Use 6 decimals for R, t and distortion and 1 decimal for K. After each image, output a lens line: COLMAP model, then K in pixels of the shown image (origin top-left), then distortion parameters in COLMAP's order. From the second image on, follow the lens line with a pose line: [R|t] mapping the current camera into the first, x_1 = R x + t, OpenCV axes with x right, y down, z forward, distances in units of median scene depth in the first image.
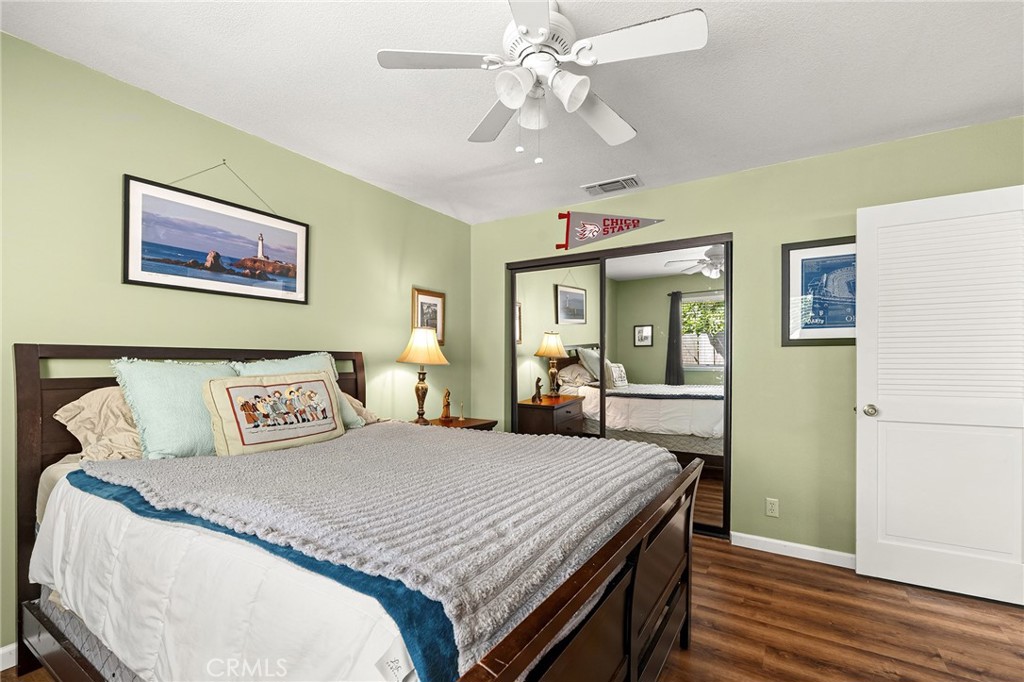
lens RADIAL K [[460.3, 0, 510.7], [0, 460.3, 351.0], [0, 0, 1]] dist [0.002214, 0.000003]
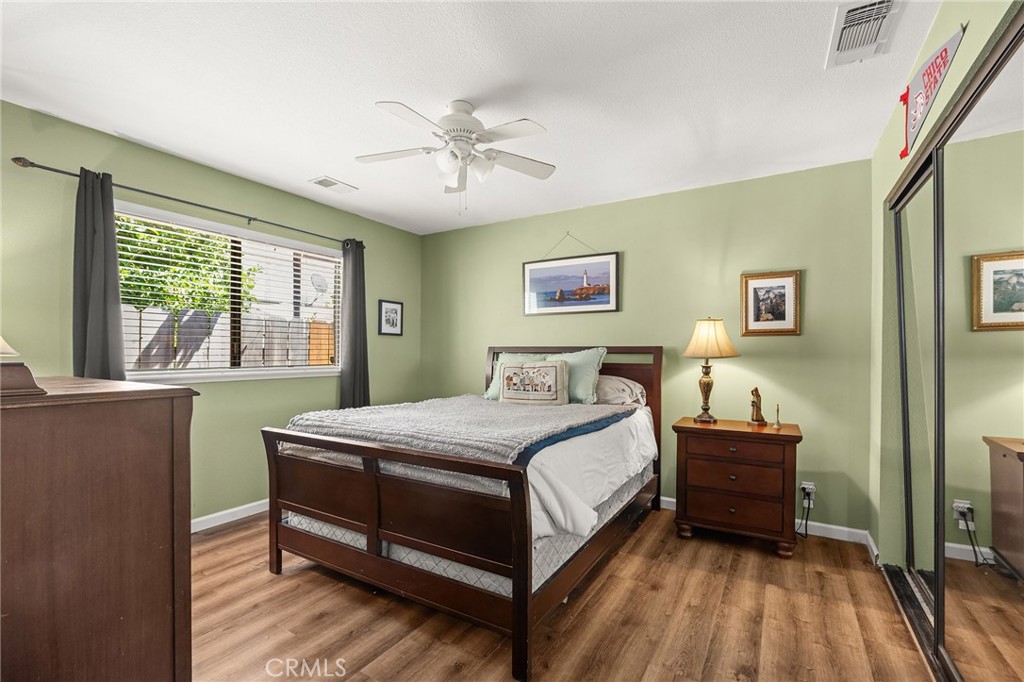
lens RADIAL K [[460.3, 0, 510.1], [0, 460.3, 347.4], [0, 0, 1]] dist [0.002214, 0.000003]
pose [[0.013934, -0.014467, -0.999798, 0.910166], [0.019112, 0.999717, -0.014199, 0.015800], [0.999720, -0.018911, 0.014206, 0.685495]]
